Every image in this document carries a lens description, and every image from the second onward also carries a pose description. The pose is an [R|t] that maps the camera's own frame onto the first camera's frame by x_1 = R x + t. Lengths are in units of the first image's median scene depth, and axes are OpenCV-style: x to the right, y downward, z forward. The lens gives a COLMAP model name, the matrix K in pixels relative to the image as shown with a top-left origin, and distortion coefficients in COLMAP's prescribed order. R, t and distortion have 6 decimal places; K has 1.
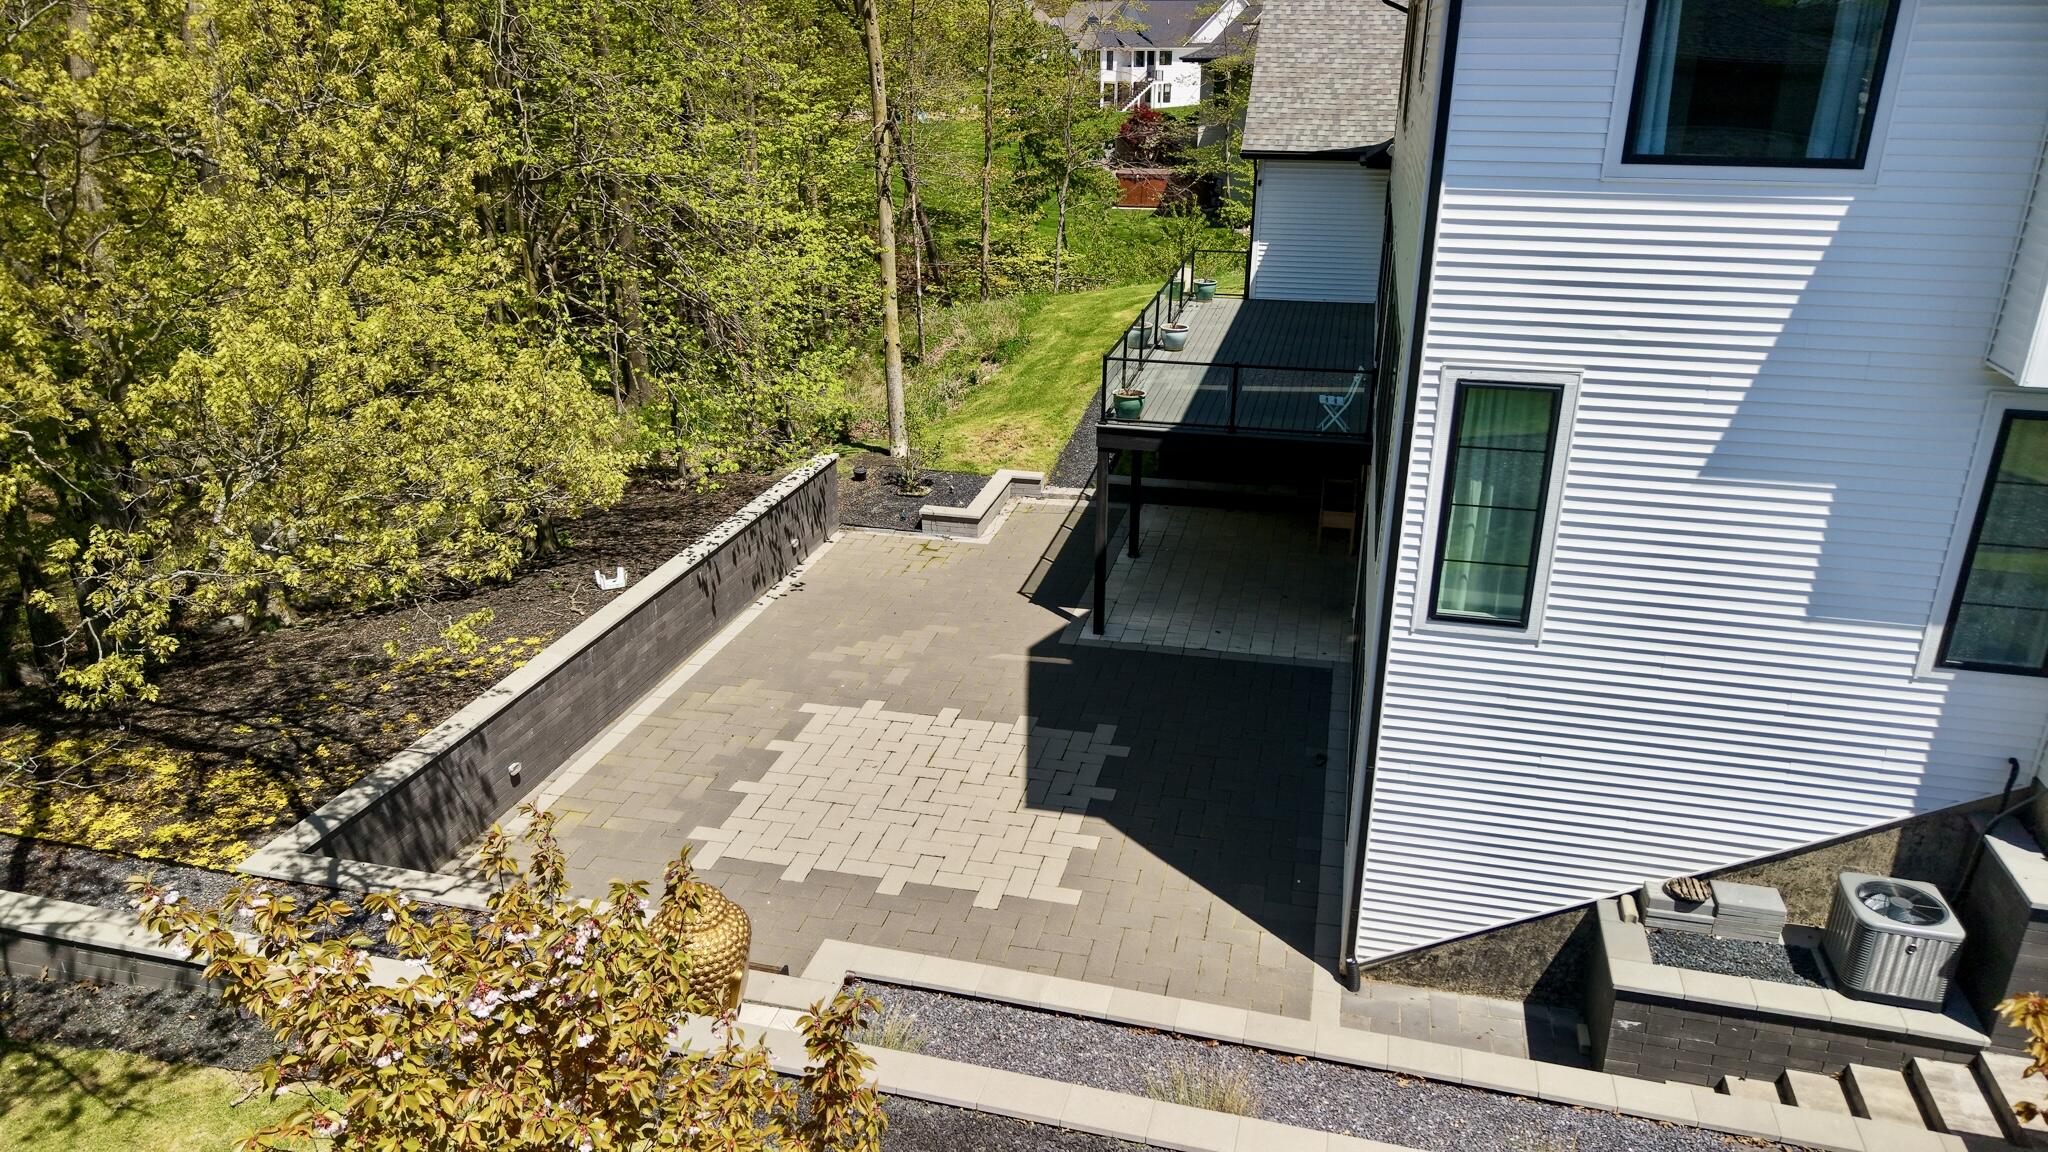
lens RADIAL K [[1361.2, 0, 1016.8], [0, 1361.2, 584.4], [0, 0, 1]] dist [0.018544, -0.009387]
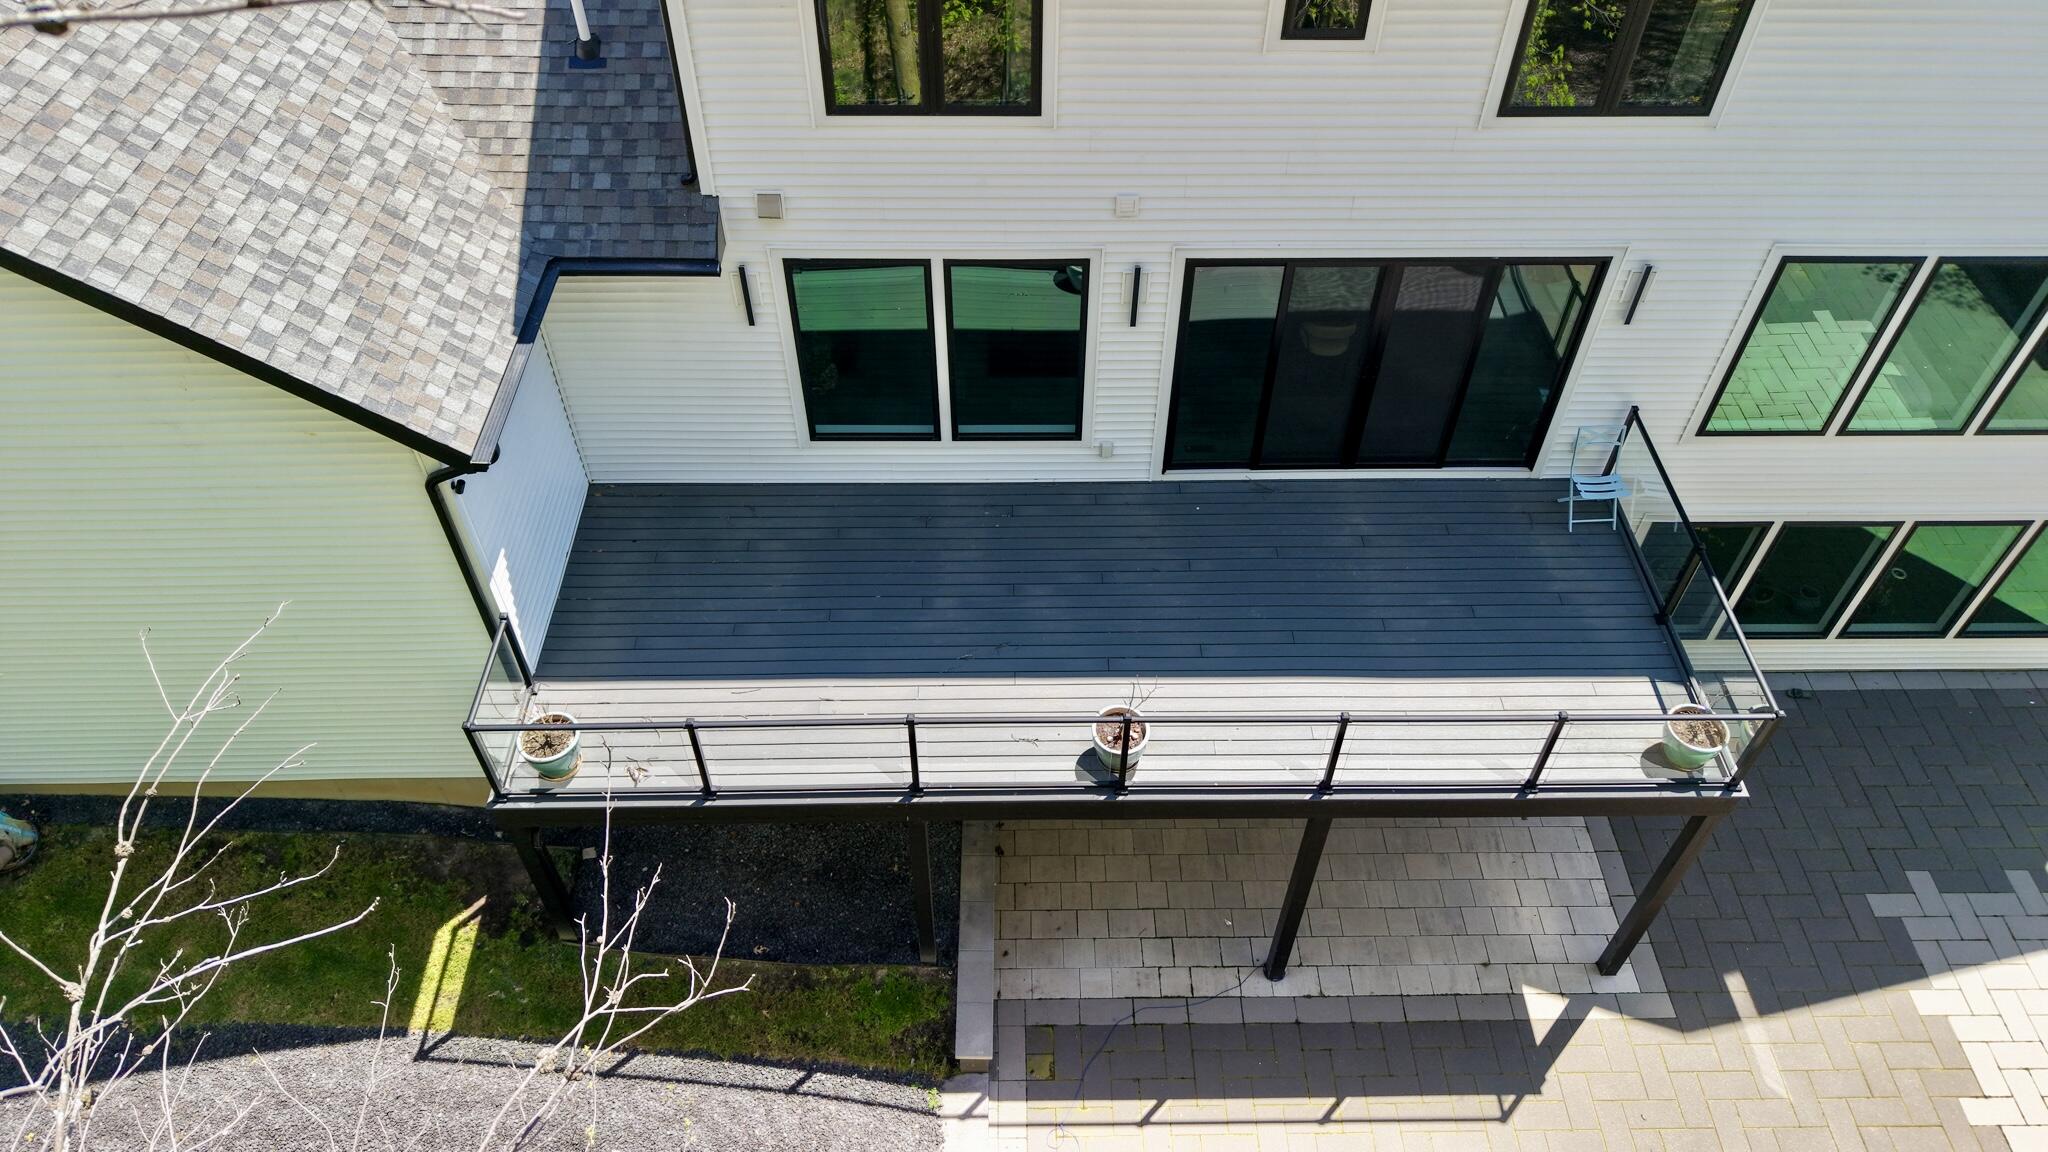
lens RADIAL K [[1361.2, 0, 1020.7], [0, 1361.2, 608.6], [0, 0, 1]] dist [0.018544, -0.009387]
pose [[-0.244192, -0.729606, 0.638784, -0.132058], [0.367205, 0.540100, 0.757266, -0.517524], [-0.897514, 0.419483, 0.136027, 0.838385]]
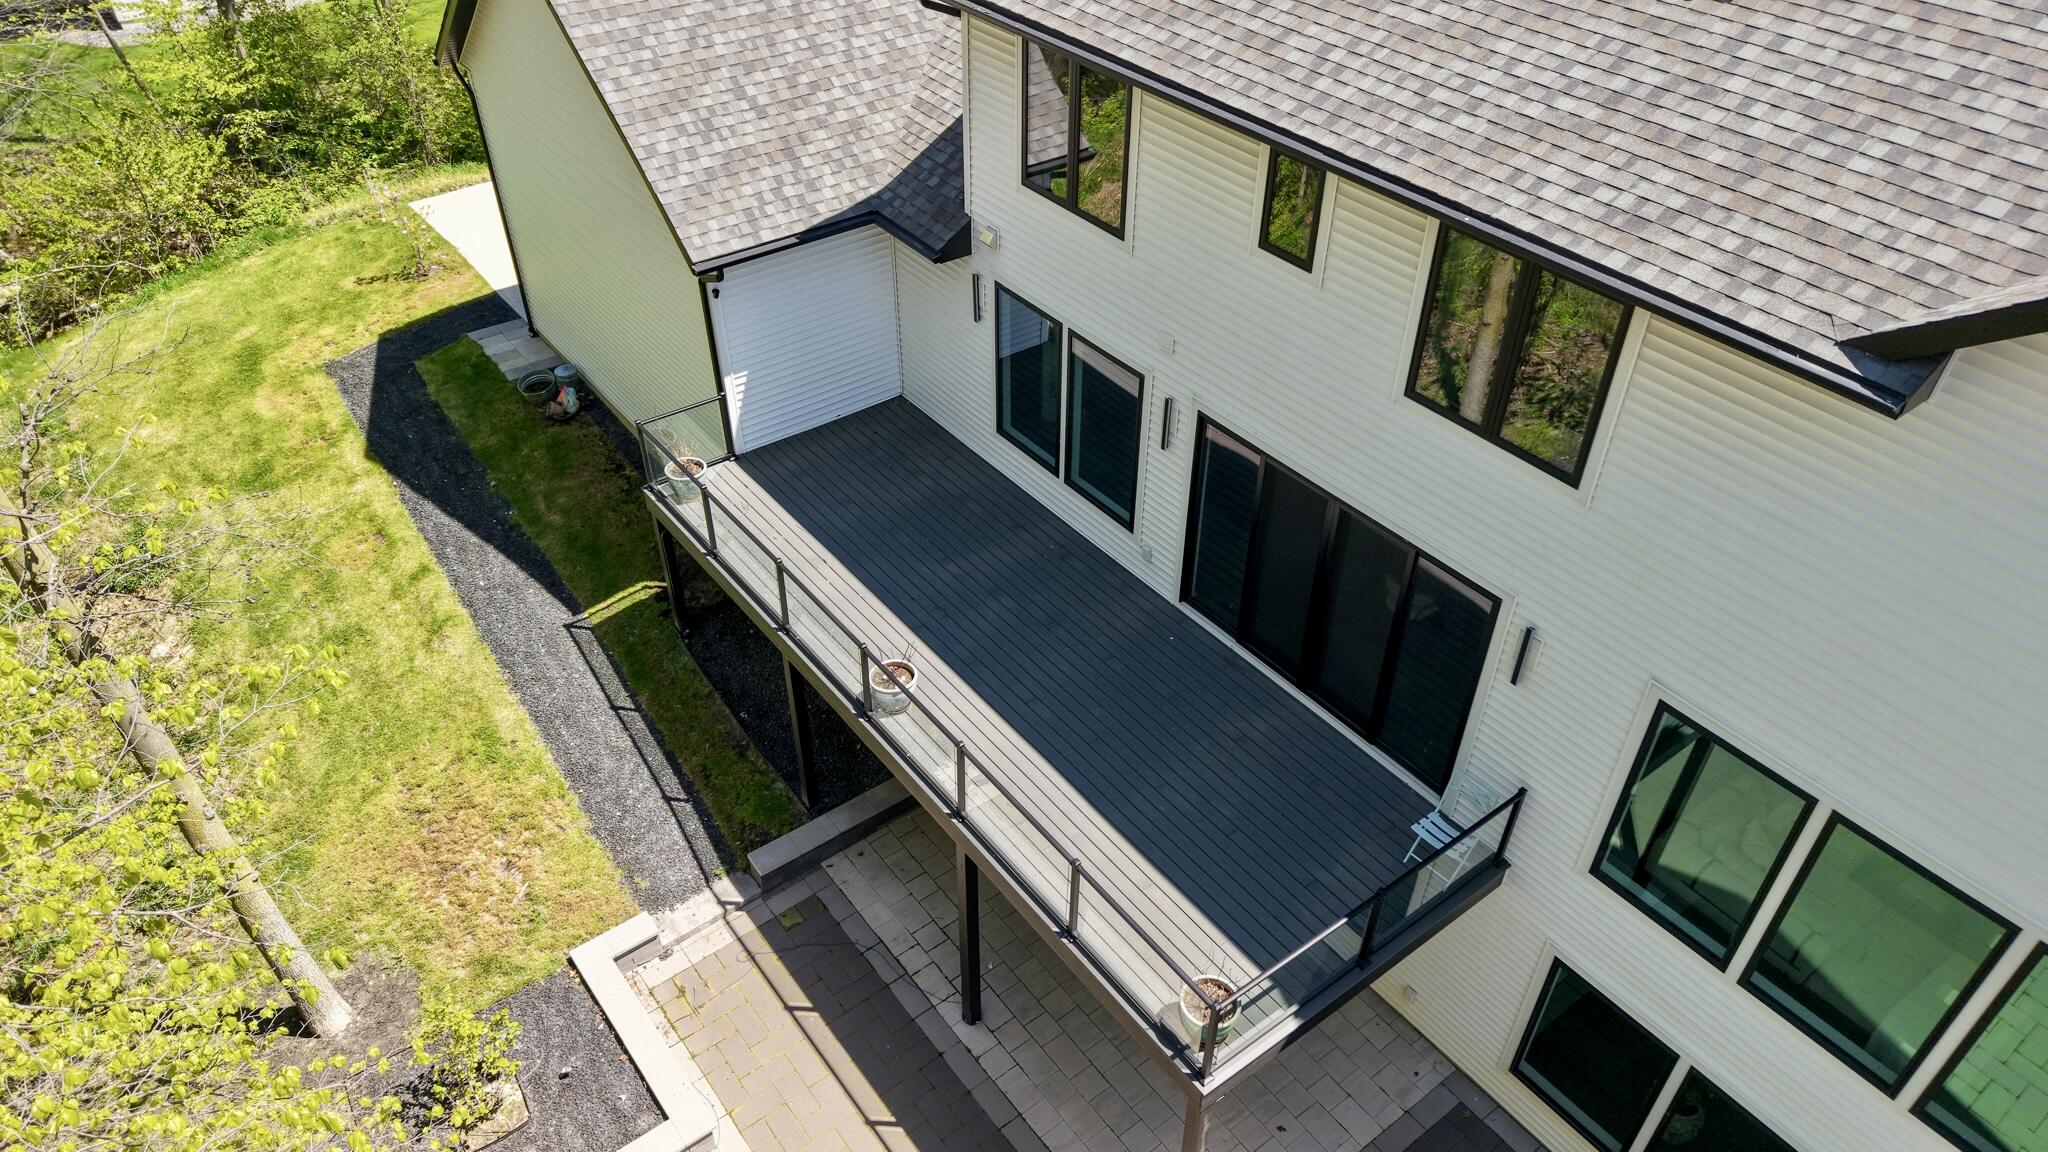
lens RADIAL K [[1361.2, 0, 1032.8], [0, 1361.2, 586.7], [0, 0, 1]] dist [0.018544, -0.009387]
pose [[0.632584, -0.491639, 0.598438, -0.157061], [0.293420, 0.867219, 0.402289, -0.389758], [-0.716758, -0.078888, 0.692845, 0.488223]]
